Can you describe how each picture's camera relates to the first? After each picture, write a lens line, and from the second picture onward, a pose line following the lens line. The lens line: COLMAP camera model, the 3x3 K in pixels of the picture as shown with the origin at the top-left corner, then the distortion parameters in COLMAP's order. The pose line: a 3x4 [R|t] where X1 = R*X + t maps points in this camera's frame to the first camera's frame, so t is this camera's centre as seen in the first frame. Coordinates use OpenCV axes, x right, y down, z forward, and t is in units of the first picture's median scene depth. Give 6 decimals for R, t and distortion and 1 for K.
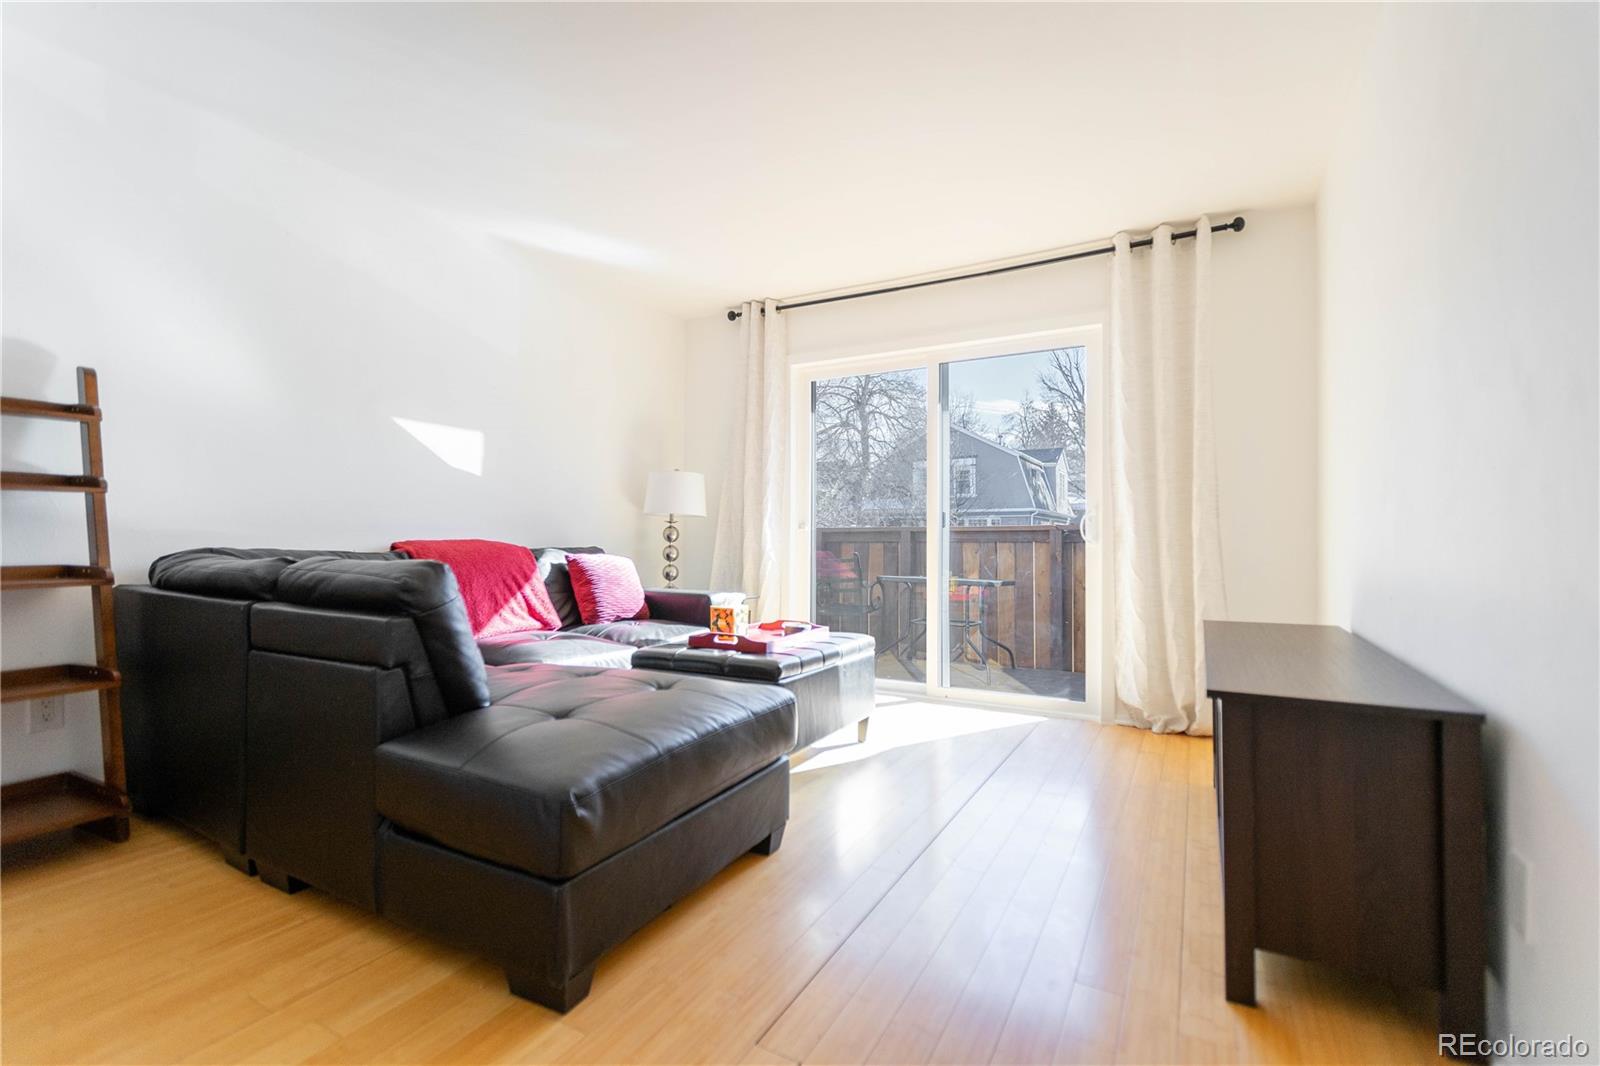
lens RADIAL K [[728.3, 0, 800.0], [0, 728.3, 533.0], [0, 0, 1]] dist [0.000058, 0.000022]
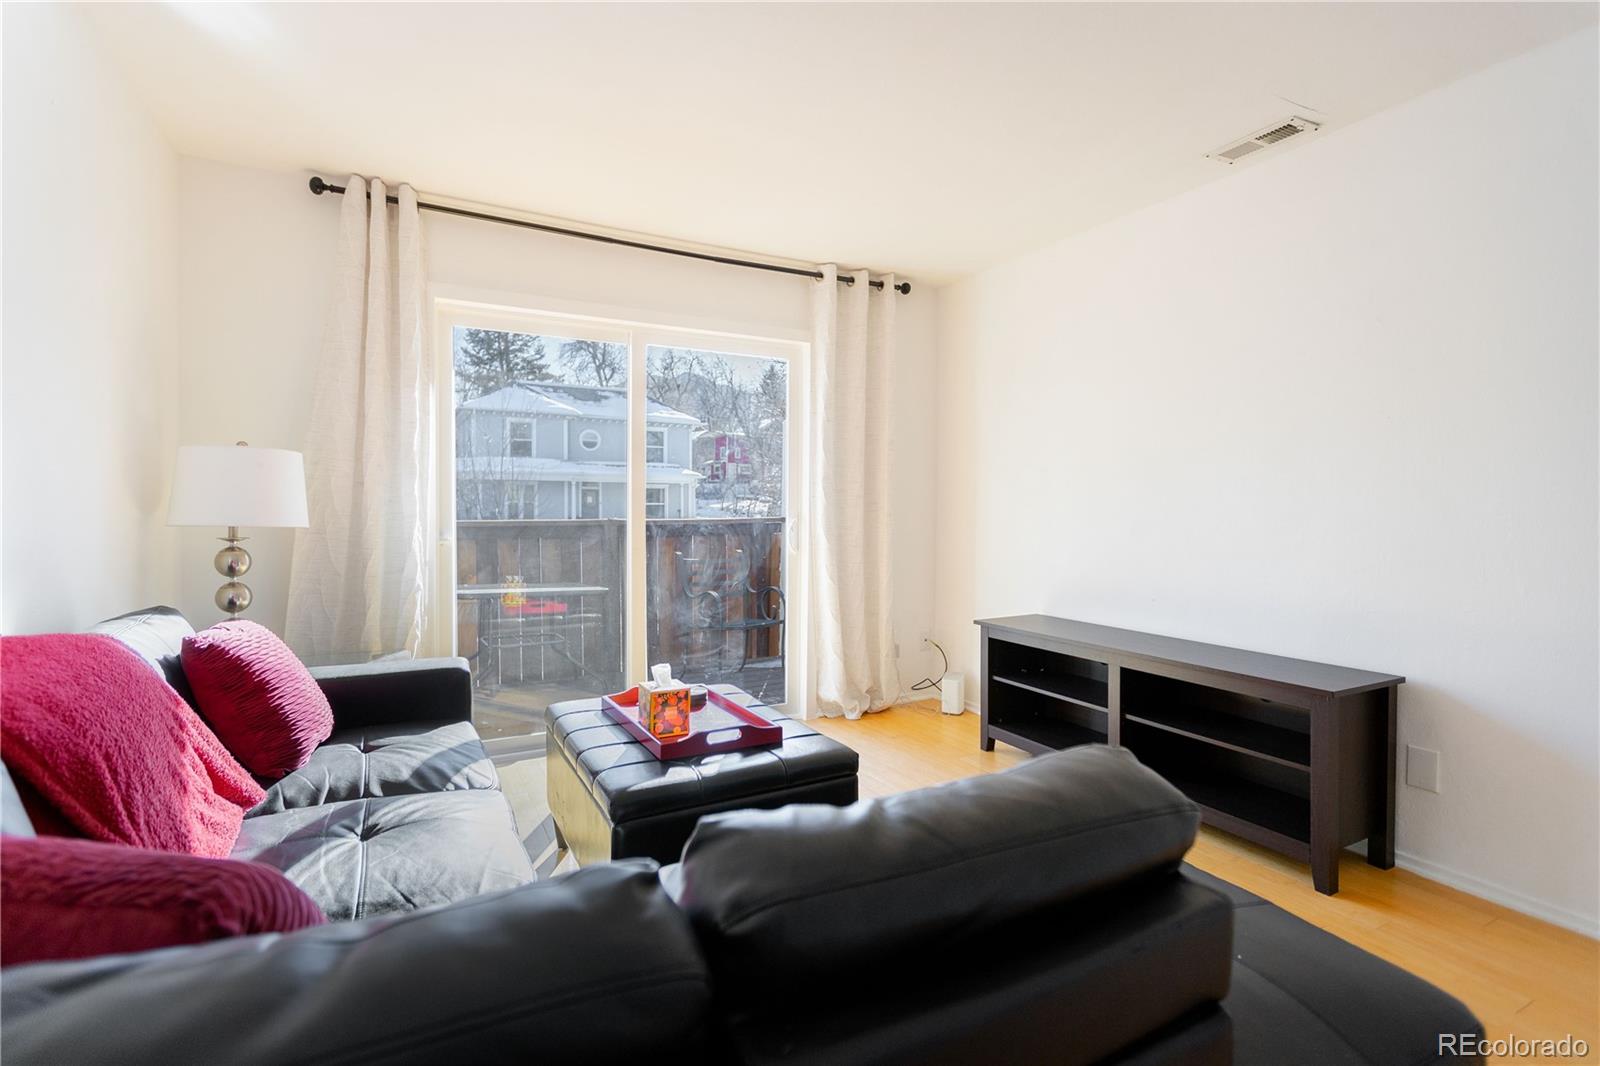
lens RADIAL K [[728.3, 0, 800.0], [0, 728.3, 533.0], [0, 0, 1]] dist [0.000058, 0.000022]
pose [[0.550575, -0.023602, 0.834452, -0.483427], [-0.009247, 0.999366, 0.034368, -0.052163], [-0.834735, -0.026638, 0.550008, 0.436350]]
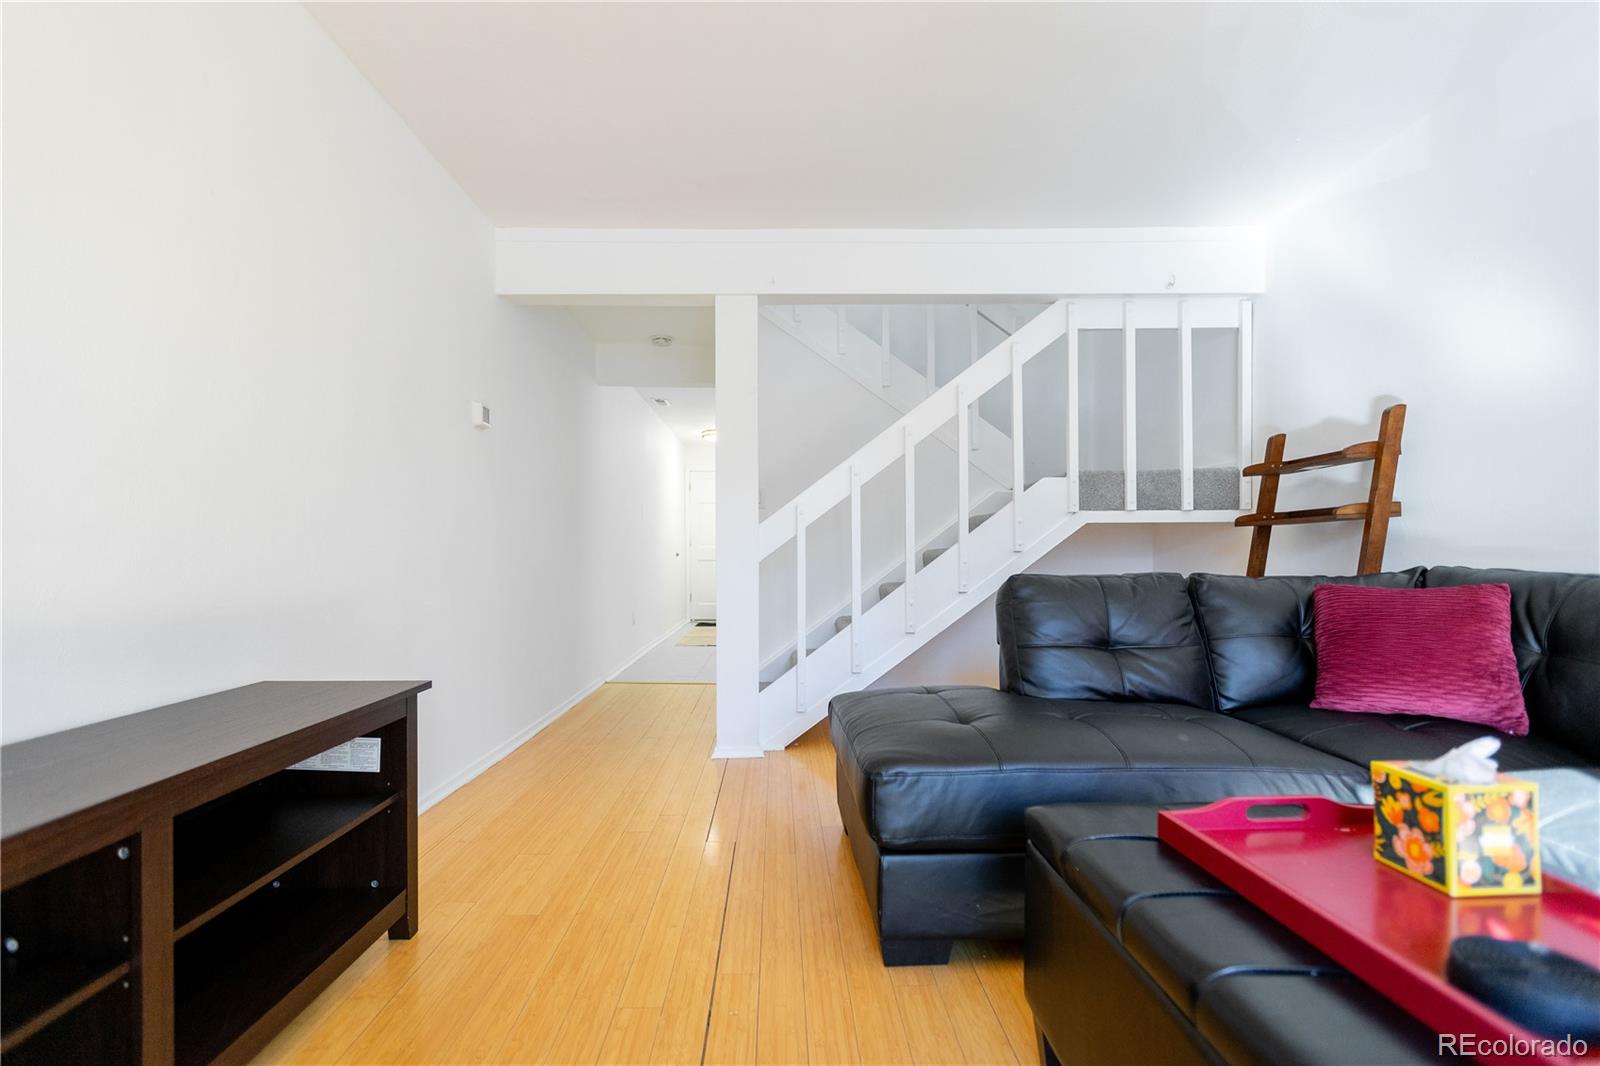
lens RADIAL K [[705.4, 0, 800.0], [0, 705.4, 559.2], [0, 0, 1]] dist [-0.000195, -0.000256]
pose [[-0.863063, 0.002016, -0.505092, 0.239091], [0.008316, 0.999913, -0.010219, 0.007463], [0.505028, -0.013020, -0.863005, 0.927155]]
